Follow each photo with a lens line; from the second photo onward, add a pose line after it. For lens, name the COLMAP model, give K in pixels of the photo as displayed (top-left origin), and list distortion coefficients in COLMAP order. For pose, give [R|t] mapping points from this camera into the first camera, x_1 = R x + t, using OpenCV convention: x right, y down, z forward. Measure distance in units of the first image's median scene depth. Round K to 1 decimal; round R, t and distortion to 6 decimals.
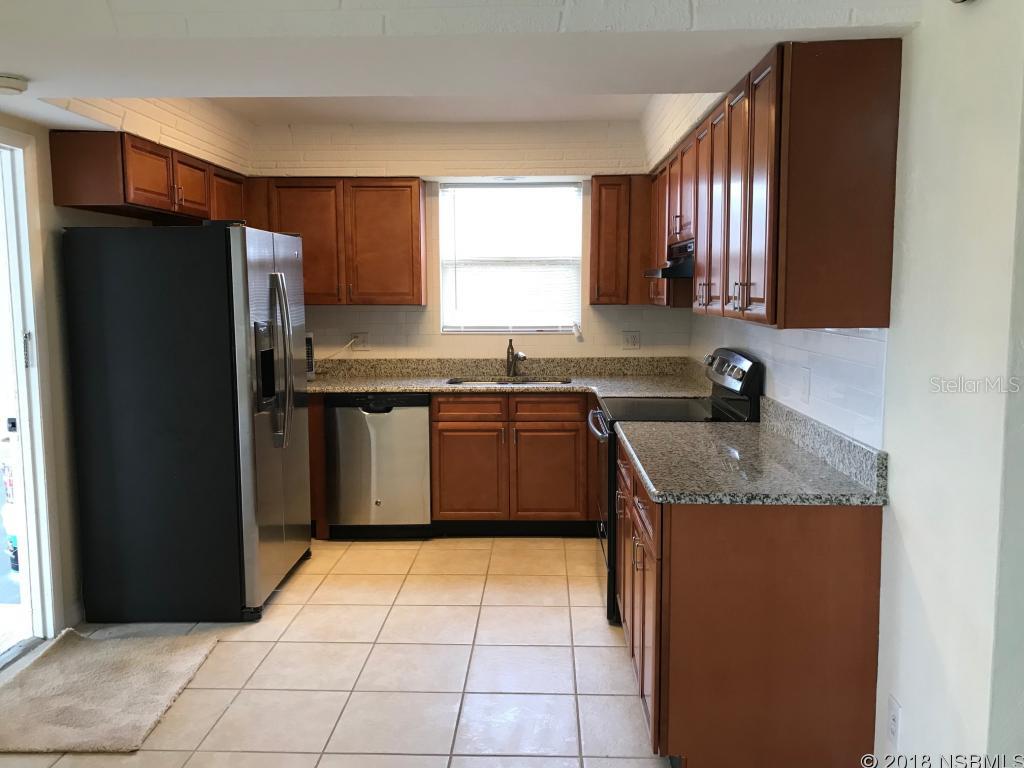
lens RADIAL K [[833.3, 0, 514.0], [0, 833.3, 382.8], [0, 0, 1]] dist [0.032648, -0.051621]
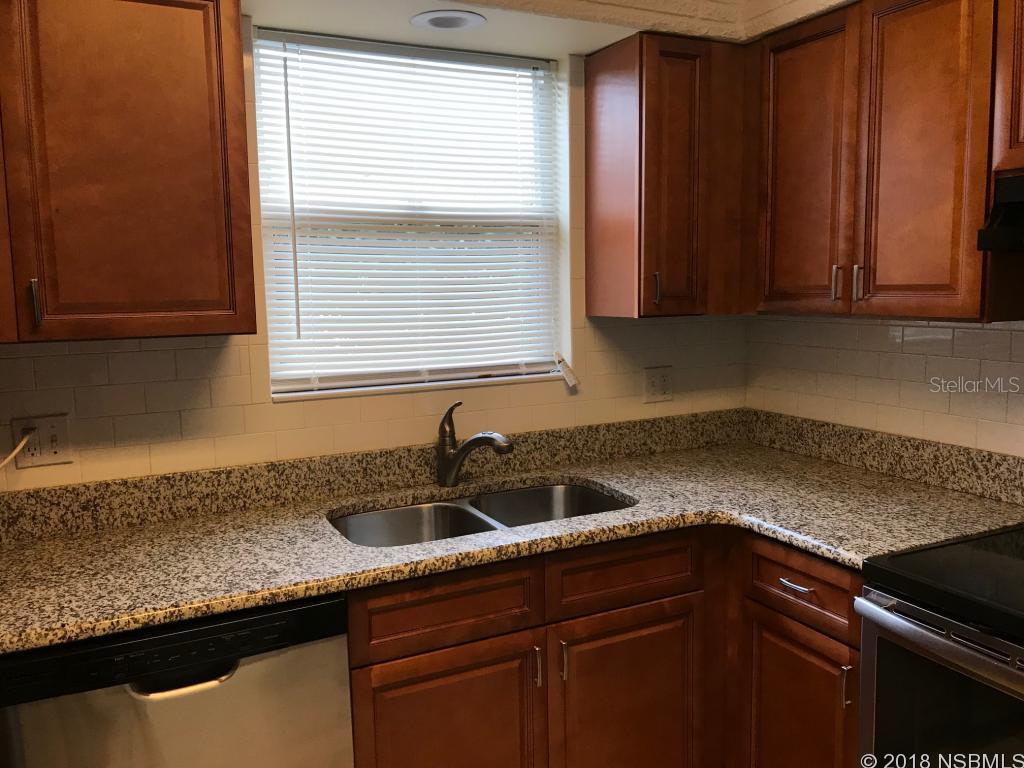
lens RADIAL K [[833.3, 0, 497.3], [0, 833.3, 366.0], [0, 0, 1]] dist [0.032648, -0.051621]
pose [[0.875647, -0.061061, 0.479077, -0.186075], [0.067908, 0.997687, 0.003040, -0.069737], [-0.478154, 0.029871, 0.877768, 0.601167]]
